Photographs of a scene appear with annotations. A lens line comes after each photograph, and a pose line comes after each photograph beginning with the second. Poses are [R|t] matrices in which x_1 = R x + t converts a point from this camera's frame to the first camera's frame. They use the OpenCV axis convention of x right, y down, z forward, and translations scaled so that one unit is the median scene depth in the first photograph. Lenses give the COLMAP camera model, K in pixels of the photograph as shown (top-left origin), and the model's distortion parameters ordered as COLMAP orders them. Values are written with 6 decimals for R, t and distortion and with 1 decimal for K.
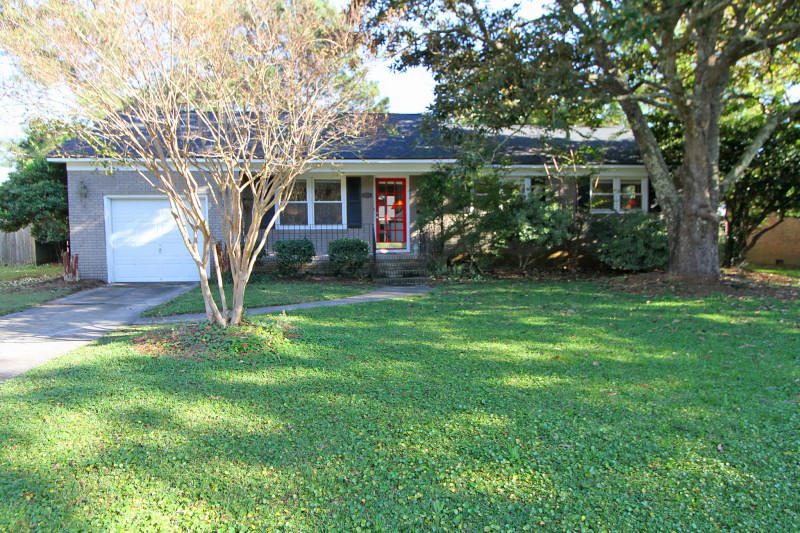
lens RADIAL K [[538.7, 0, 405.0], [0, 538.7, 269.8], [0, 0, 1]] dist [-0.028849, 0.000326]
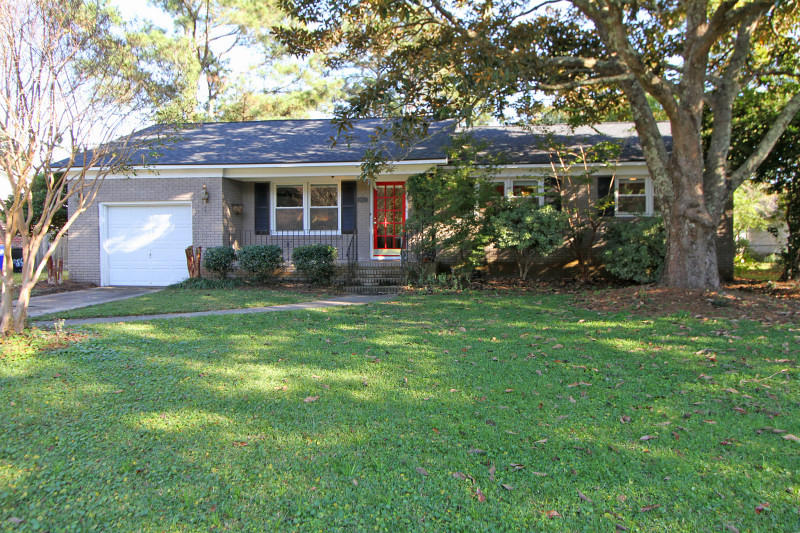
lens RADIAL K [[538.7, 0, 397.5], [0, 538.7, 262.3], [0, 0, 1]] dist [-0.028849, 0.000326]
pose [[0.981414, 0.008564, -0.191714, 0.214747], [-0.013767, 0.999572, -0.025824, -0.003353], [0.191410, 0.027983, 0.981111, 0.083742]]
